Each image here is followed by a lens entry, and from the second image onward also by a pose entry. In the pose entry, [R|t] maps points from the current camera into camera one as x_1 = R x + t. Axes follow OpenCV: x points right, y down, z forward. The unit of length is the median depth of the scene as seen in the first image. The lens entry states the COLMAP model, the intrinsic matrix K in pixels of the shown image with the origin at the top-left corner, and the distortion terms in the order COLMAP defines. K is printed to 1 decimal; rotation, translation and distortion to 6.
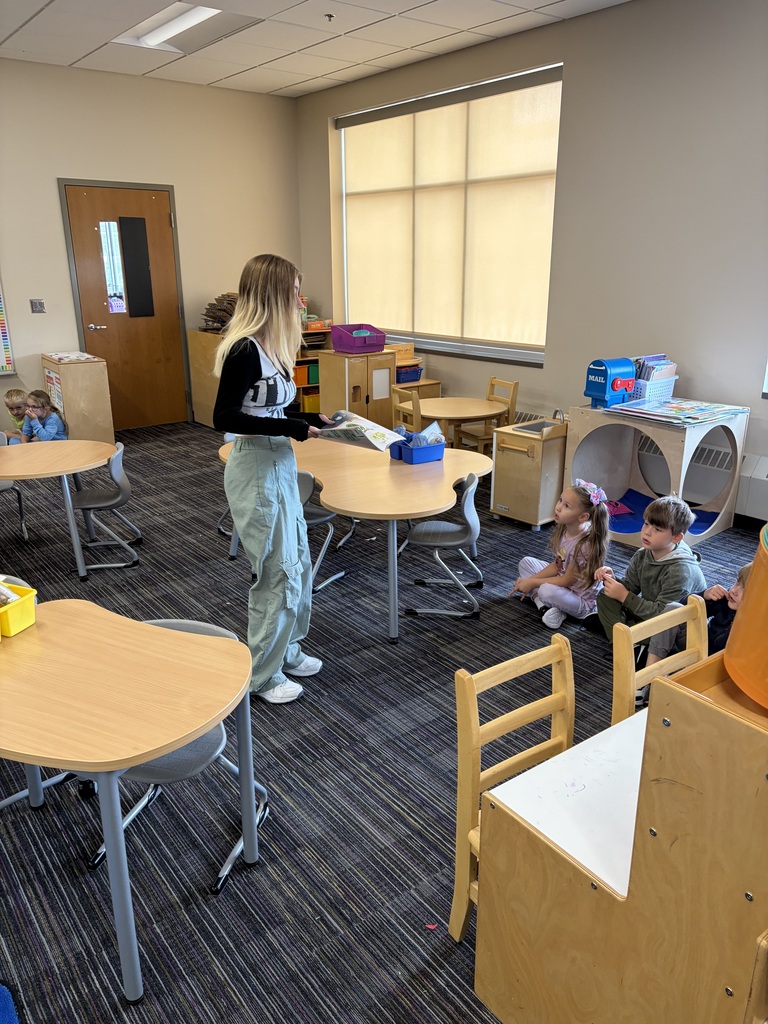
lens RADIAL K [[789.1, 0, 384.0], [0, 789.1, 512.0], [0, 0, 1]] dist [0.048505, -0.003120]
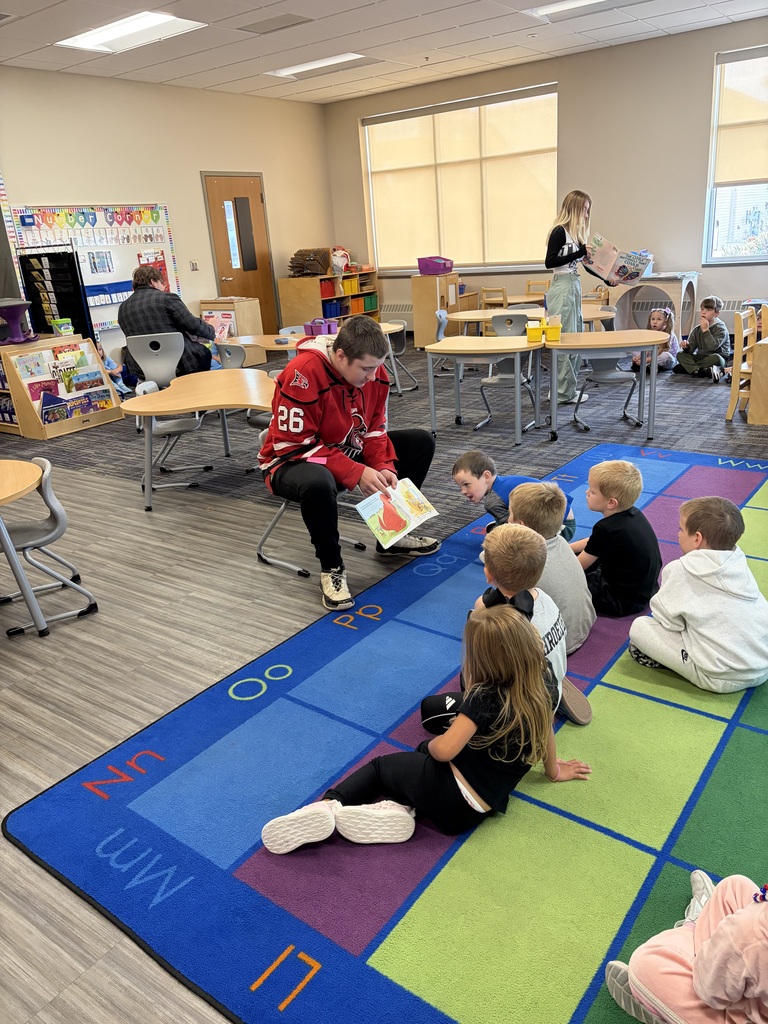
lens RADIAL K [[789.1, 0, 384.0], [0, 789.1, 512.0], [0, 0, 1]] dist [0.048505, -0.003120]
pose [[0.956942, -0.155249, 0.245277, -0.522792], [0.152320, 0.987845, 0.030988, 0.168716], [-0.247106, 0.007707, 0.968958, -0.401944]]
